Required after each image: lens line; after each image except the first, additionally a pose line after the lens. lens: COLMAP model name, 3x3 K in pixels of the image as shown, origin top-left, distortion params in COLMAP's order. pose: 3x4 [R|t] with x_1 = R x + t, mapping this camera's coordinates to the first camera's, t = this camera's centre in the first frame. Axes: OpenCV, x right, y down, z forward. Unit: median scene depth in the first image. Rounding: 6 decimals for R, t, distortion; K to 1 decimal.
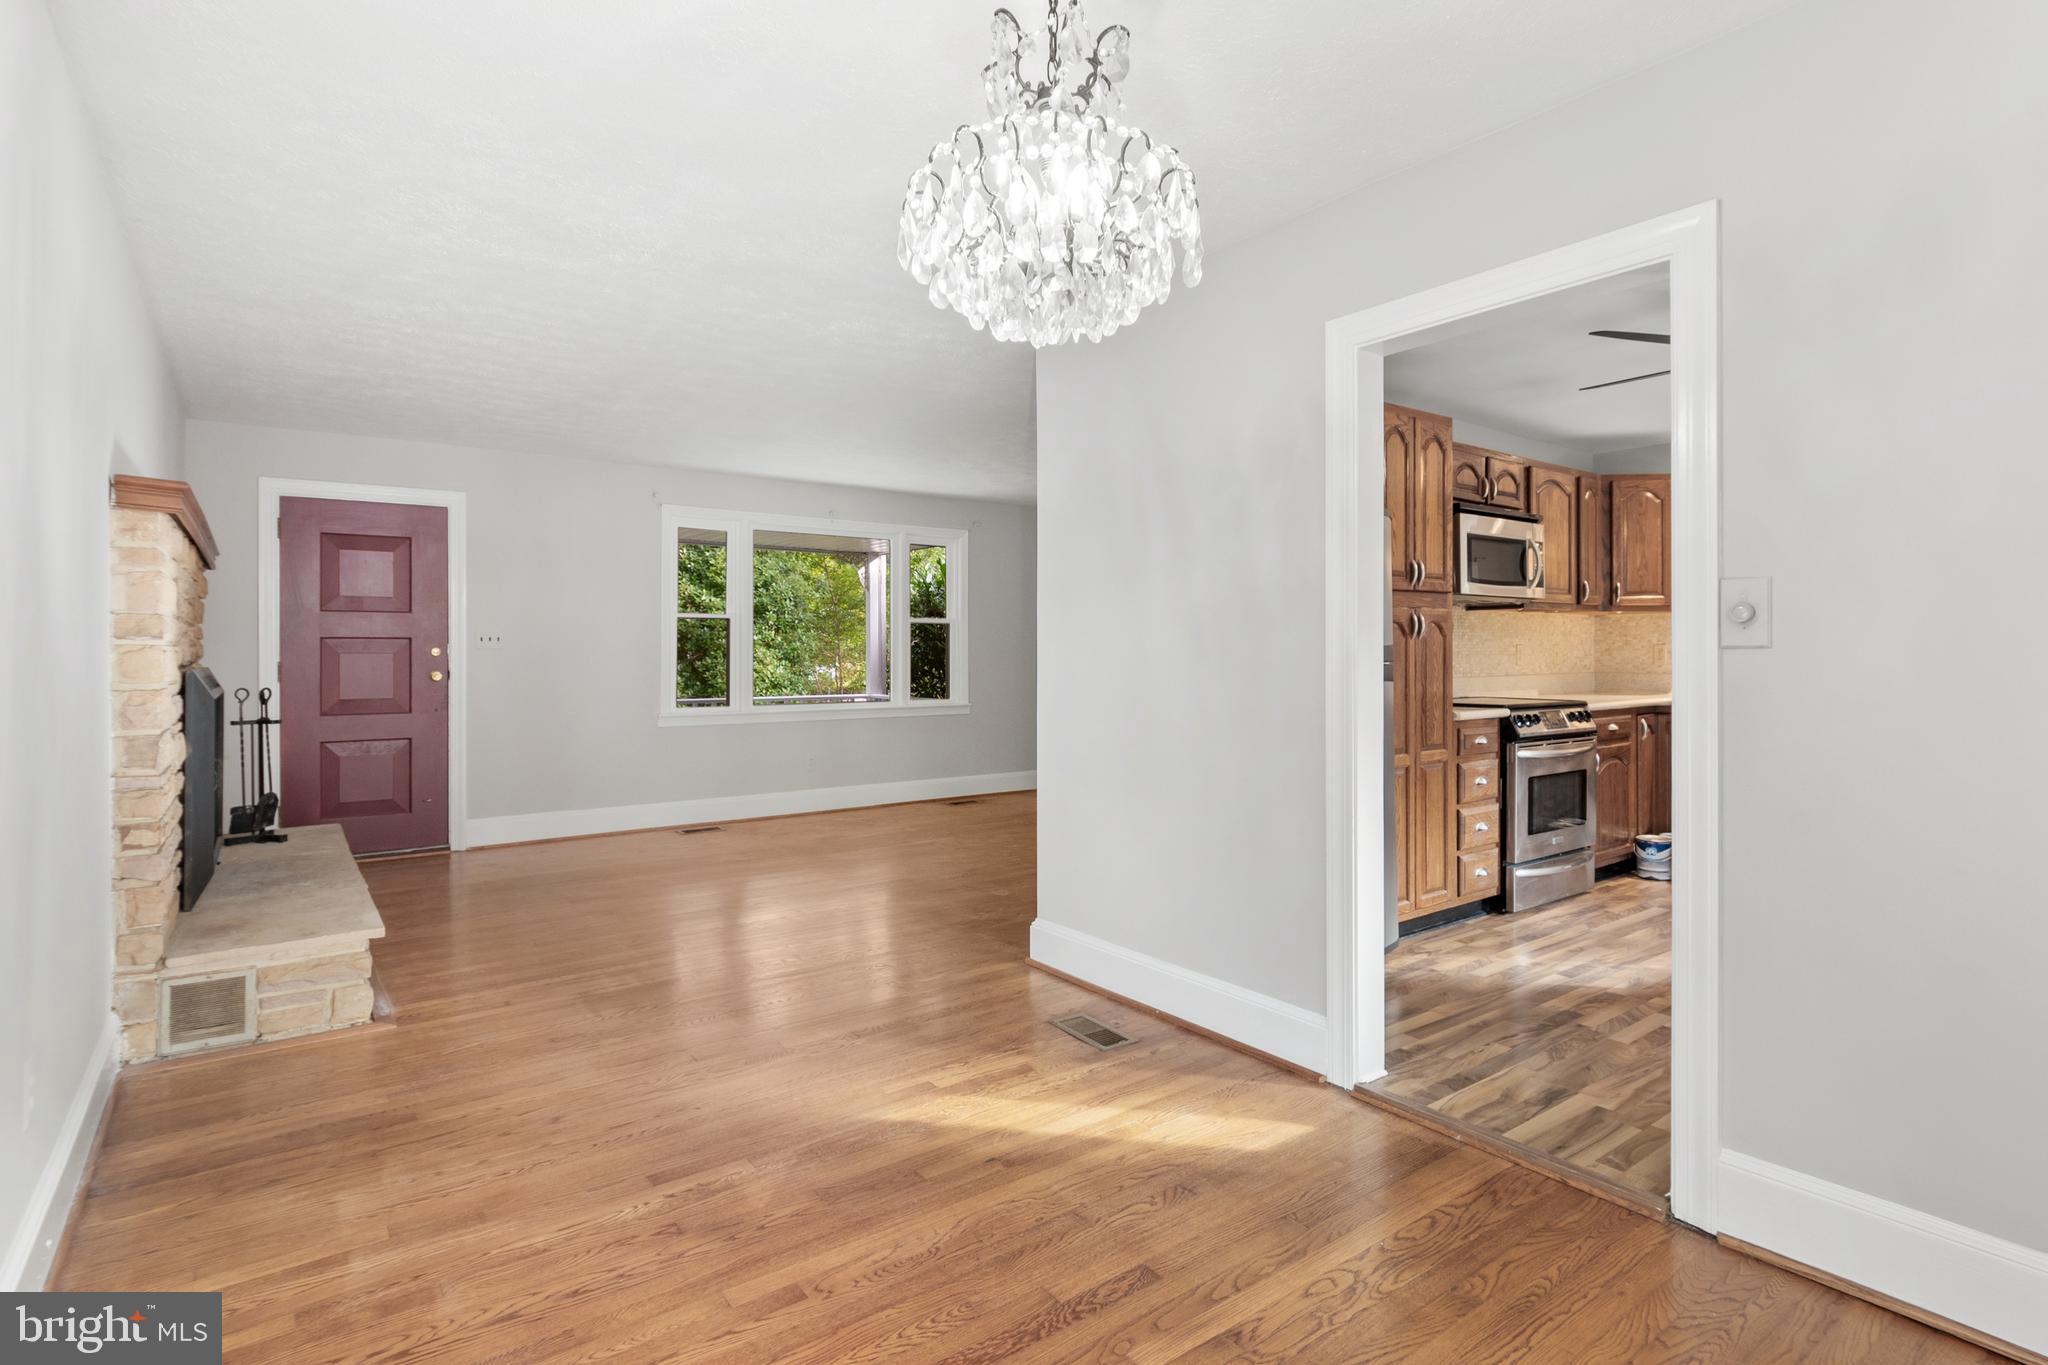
lens RADIAL K [[1023.3, 0, 1027.8], [0, 1023.3, 652.1], [0, 0, 1]] dist [-0.001118, -0.000293]
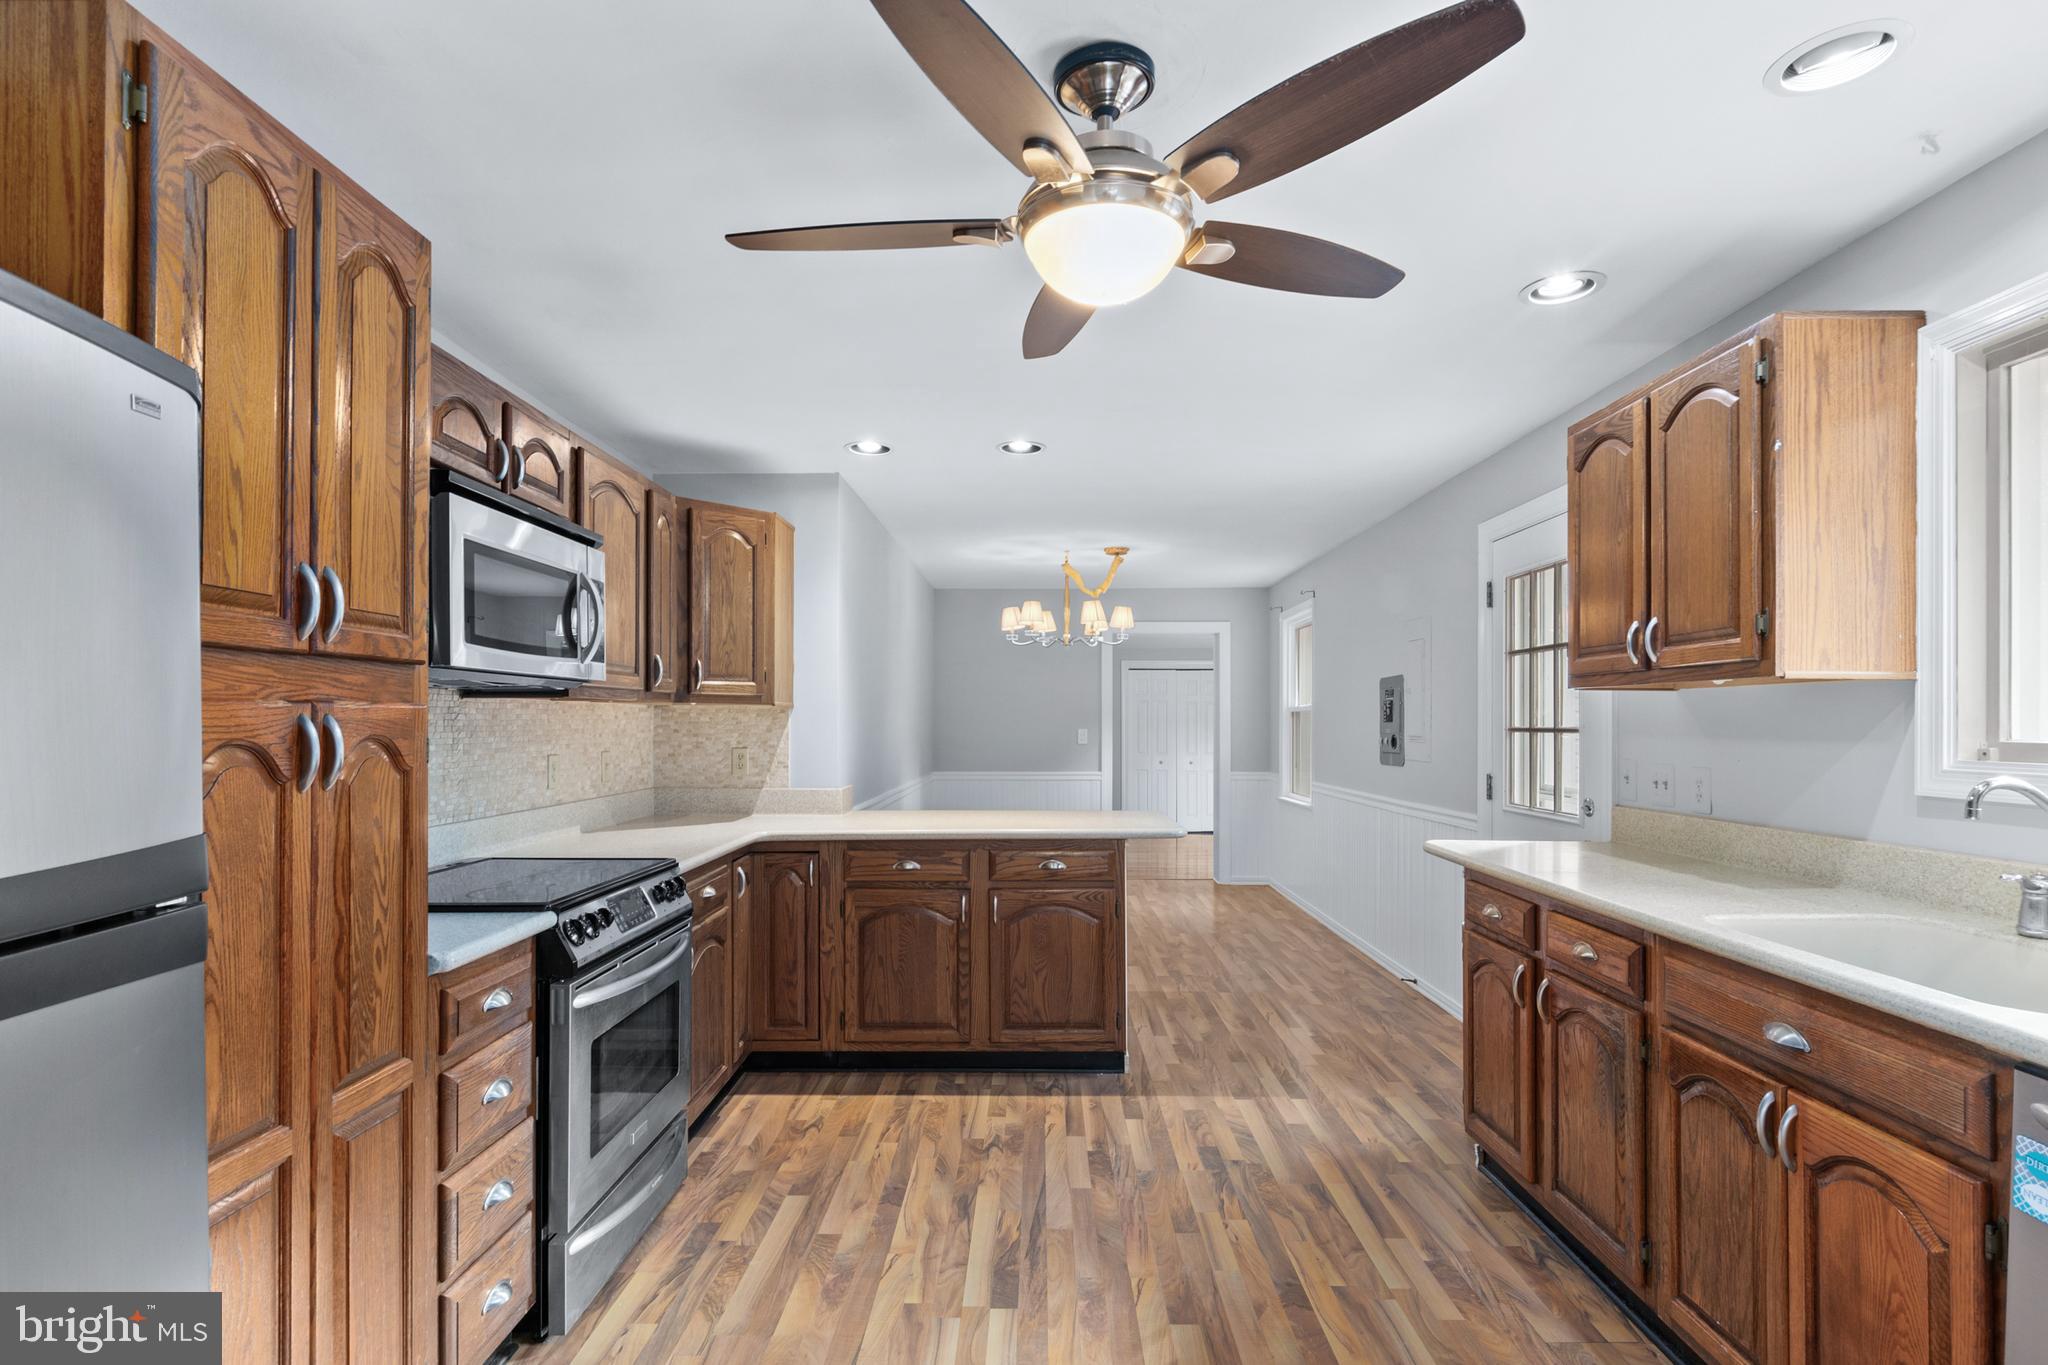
lens RADIAL K [[1012.3, 0, 1033.9], [0, 1012.3, 719.4], [0, 0, 1]] dist [-0.001499, -0.001205]
pose [[0.602187, 0.006012, 0.798332, 0.226431], [-0.002784, 0.999981, -0.005431, -0.033001], [-0.798350, 0.001047, 0.602193, 0.535558]]
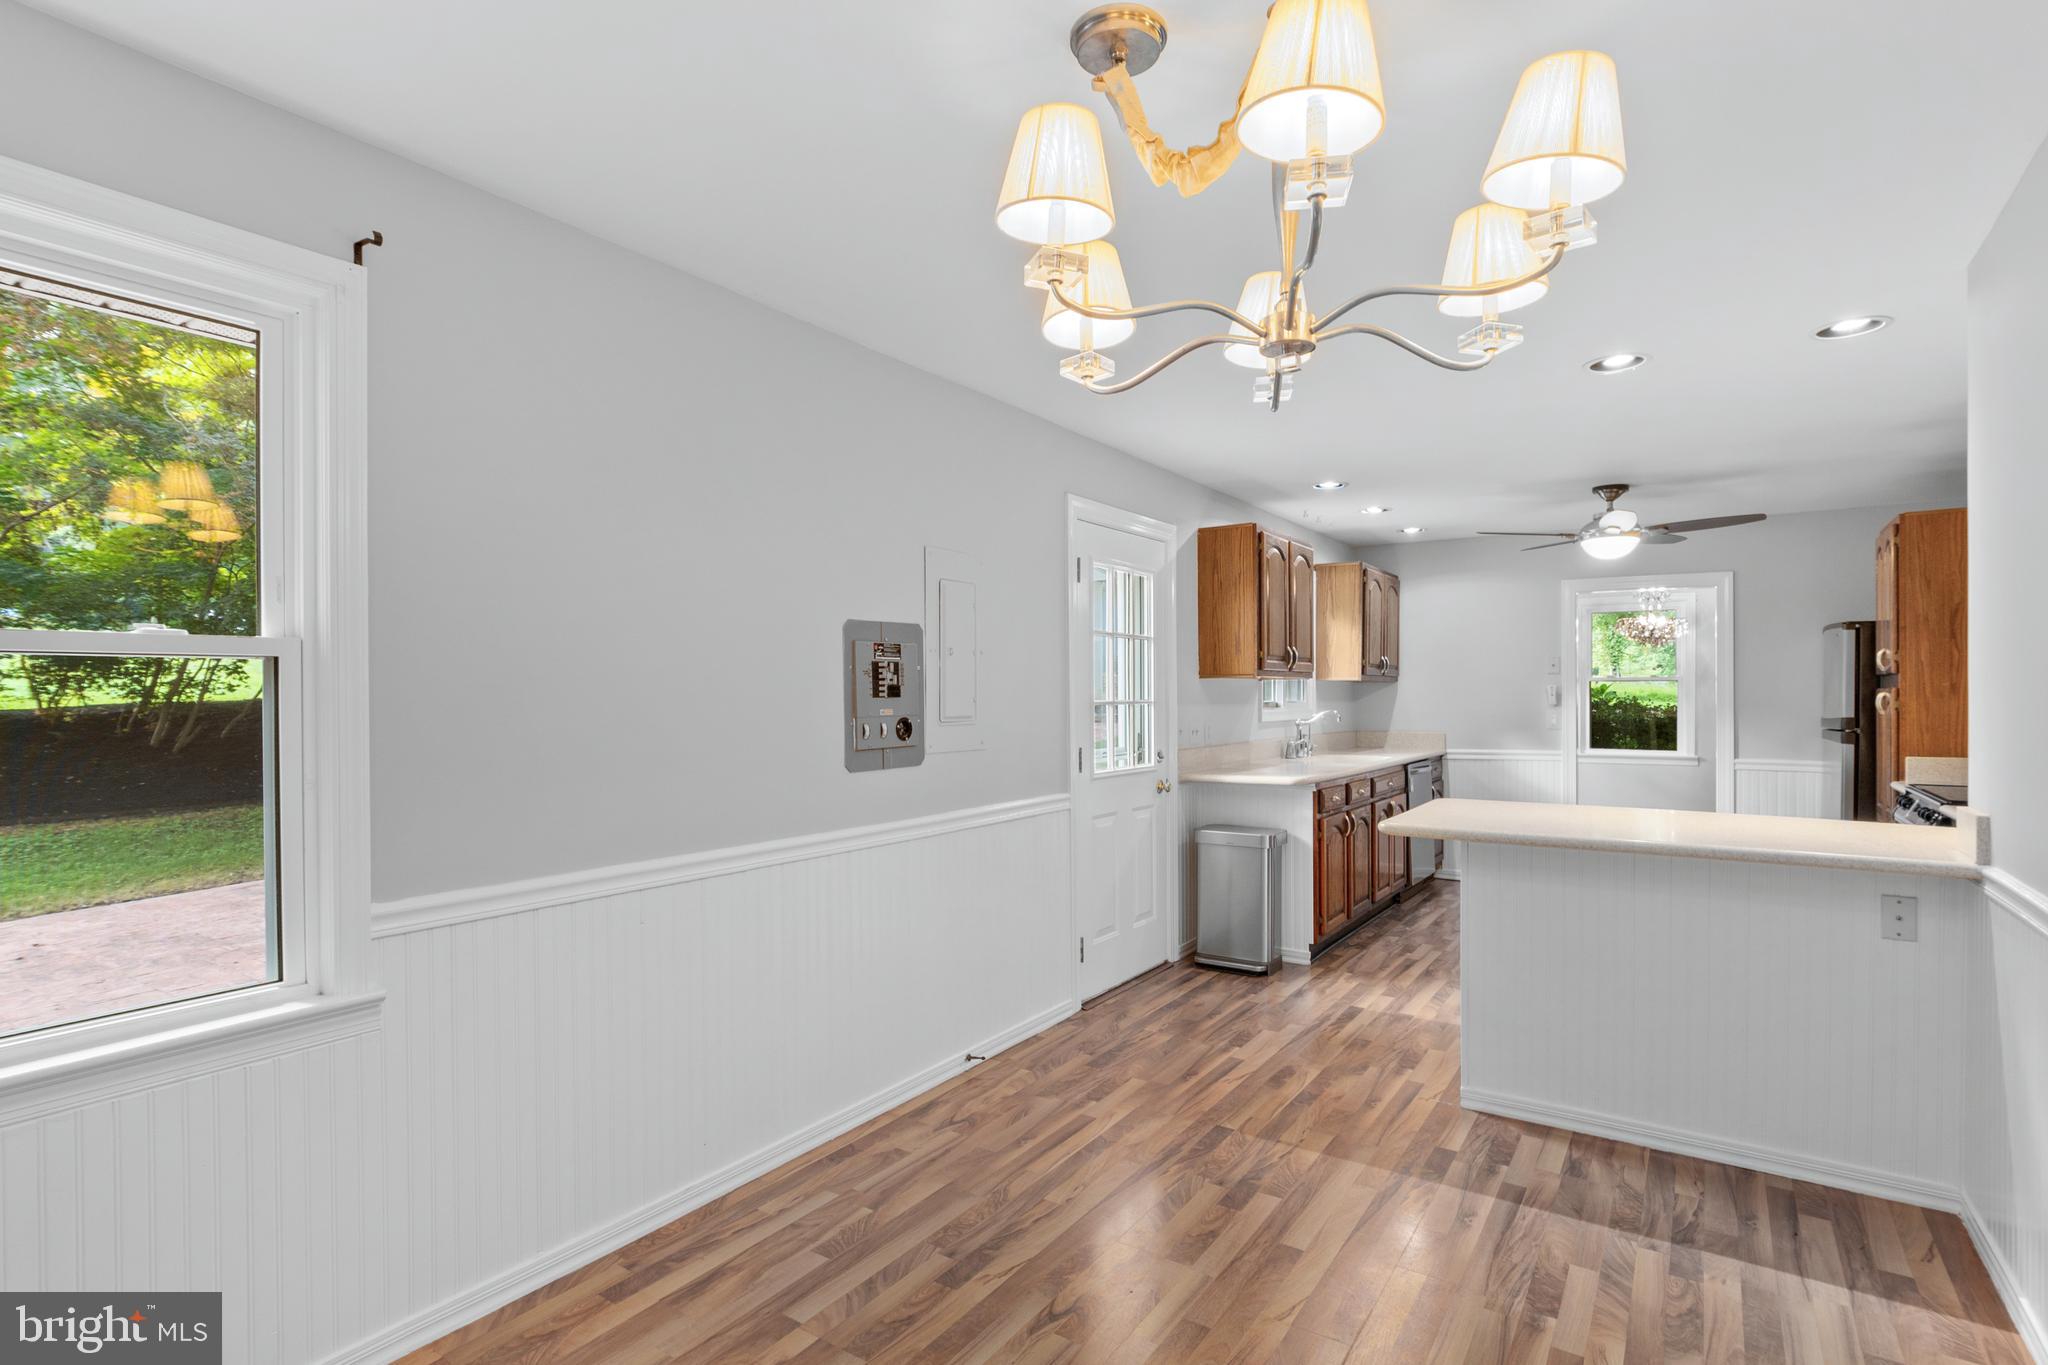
lens RADIAL K [[994.2, 0, 1027.8], [0, 994.2, 692.1], [0, 0, 1]] dist [0.016315, -0.024622]
pose [[-0.945886, 0.004662, -0.324464, 1.569617], [0.005596, 0.999982, -0.001944, -0.039685], [0.324450, -0.003654, -0.945896, 1.626308]]
